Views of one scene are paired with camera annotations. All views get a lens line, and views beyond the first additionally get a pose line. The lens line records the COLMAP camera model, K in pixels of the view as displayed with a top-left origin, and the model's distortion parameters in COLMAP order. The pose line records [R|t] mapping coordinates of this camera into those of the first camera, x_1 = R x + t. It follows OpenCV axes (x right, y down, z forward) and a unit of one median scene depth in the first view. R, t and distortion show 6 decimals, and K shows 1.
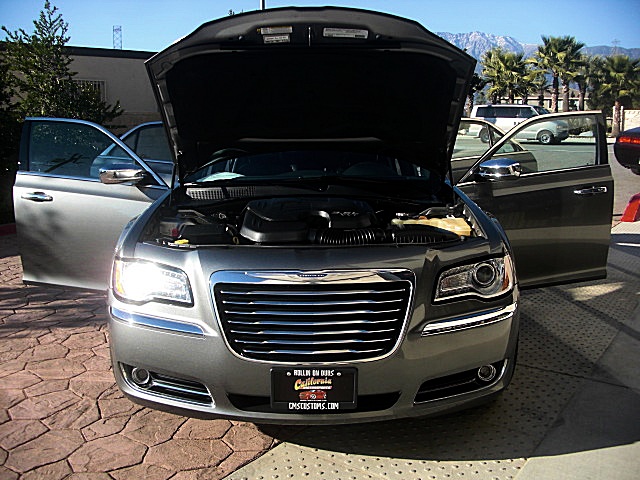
lens RADIAL K [[617.3, 0, 320.0], [0, 617.3, 240.0], [0, 0, 1]] dist [-0.214280, 0.191005]
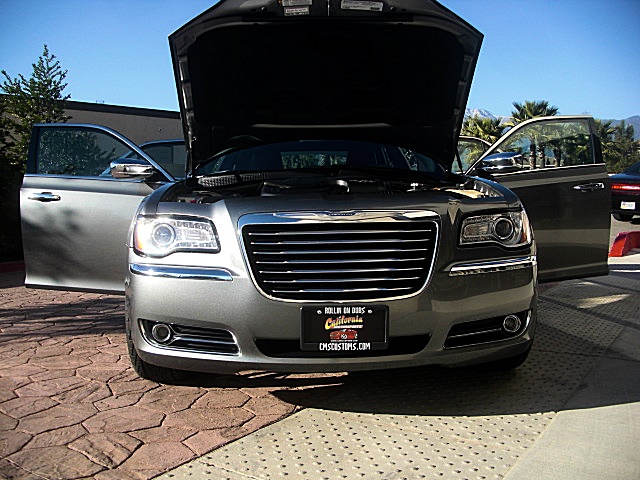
lens RADIAL K [[617.3, 0, 320.0], [0, 617.3, 240.0], [0, 0, 1]] dist [-0.214280, 0.191005]
pose [[0.999443, -0.011131, 0.031470, -0.068686], [0.014761, 0.992952, -0.117591, 0.189278], [-0.029939, 0.117990, 0.992563, 0.001835]]
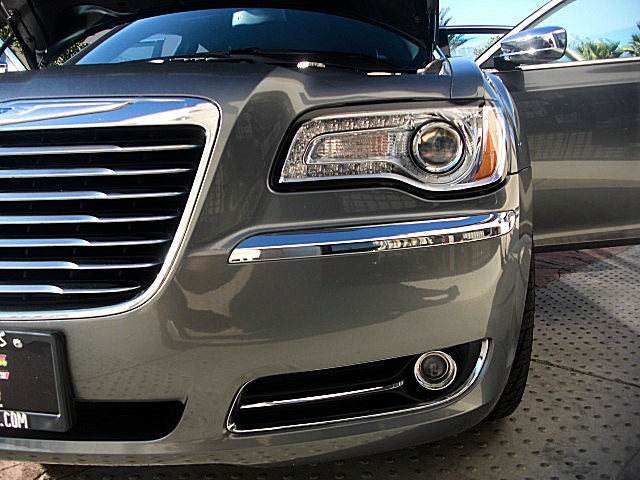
lens RADIAL K [[607.0, 0, 320.8], [0, 607.0, 253.5], [0, 0, 1]] dist [-0.115409, 0.001444]
pose [[0.990088, 0.022790, -0.138589, 0.244913], [-0.020782, 0.999657, 0.015922, 0.128269], [0.138905, -0.012884, 0.990222, 0.550131]]
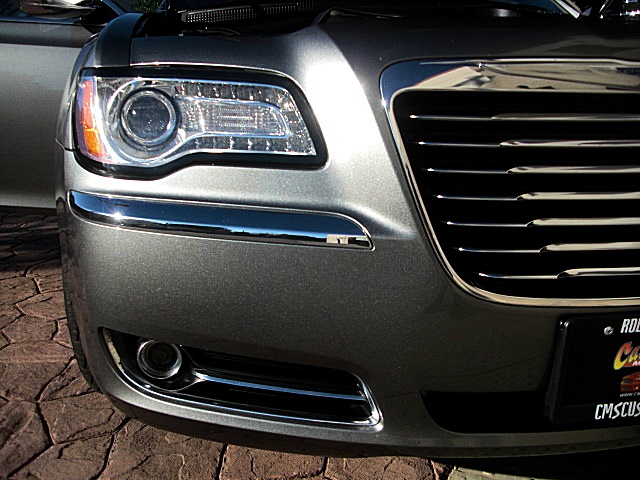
lens RADIAL K [[617.3, 0, 320.0], [0, 617.3, 240.0], [0, 0, 1]] dist [-0.214280, 0.191005]
pose [[0.990458, -0.033737, 0.133624, -0.235286], [0.022187, 0.995961, 0.087007, 0.109707], [-0.136020, -0.083212, 0.987205, 0.573394]]
